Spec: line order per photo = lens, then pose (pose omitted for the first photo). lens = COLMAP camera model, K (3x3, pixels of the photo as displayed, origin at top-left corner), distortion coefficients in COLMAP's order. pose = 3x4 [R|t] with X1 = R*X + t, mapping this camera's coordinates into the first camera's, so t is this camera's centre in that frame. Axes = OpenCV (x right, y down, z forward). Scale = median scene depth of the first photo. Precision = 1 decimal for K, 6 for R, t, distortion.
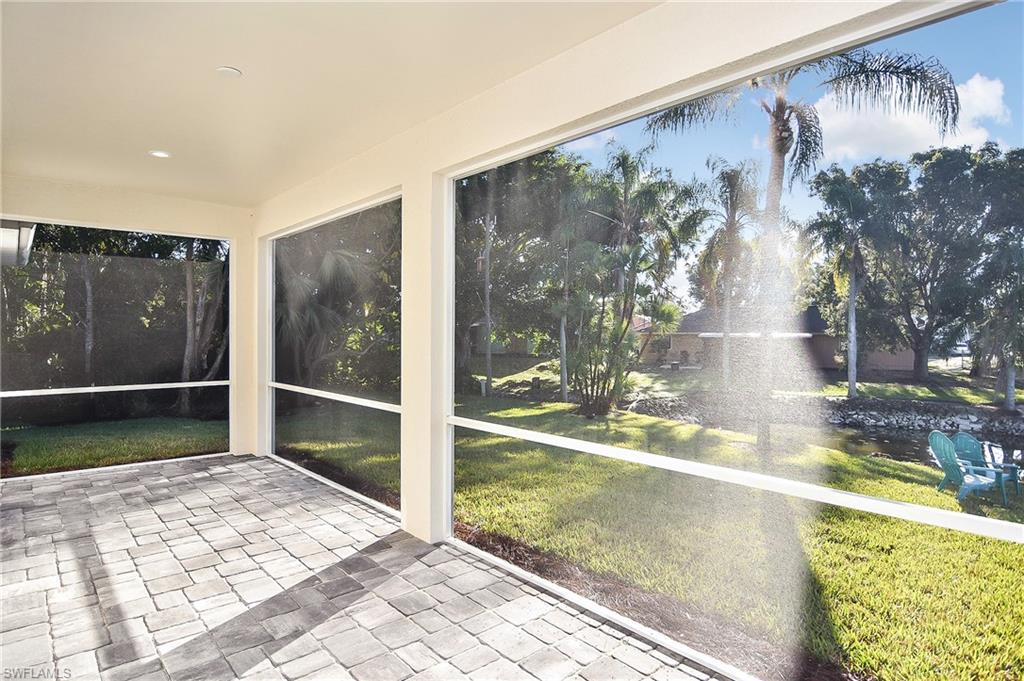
lens RADIAL K [[570.4, 0, 512.3], [0, 570.4, 360.9], [0, 0, 1]] dist [-0.008406, -0.001944]
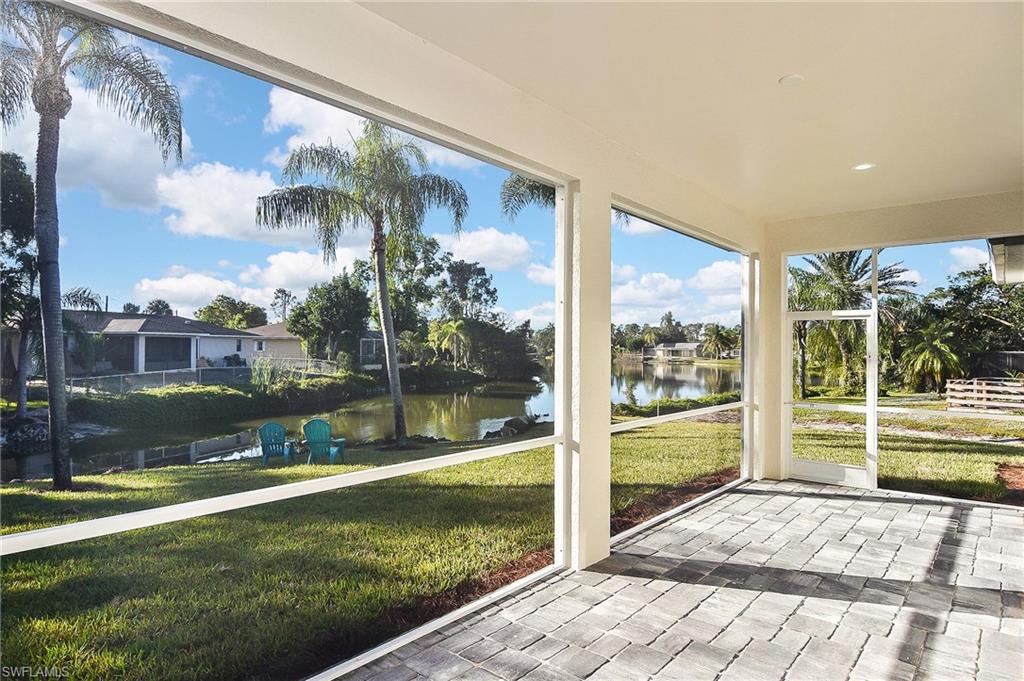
lens RADIAL K [[573.0, 0, 507.0], [0, 573.0, 361.5], [0, 0, 1]] dist [0.019177, -0.036145]
pose [[-0.136193, -0.022218, 0.990433, -1.364980], [0.038913, 0.998857, 0.027758, -0.078317], [-0.989918, 0.042321, -0.135173, 1.569352]]
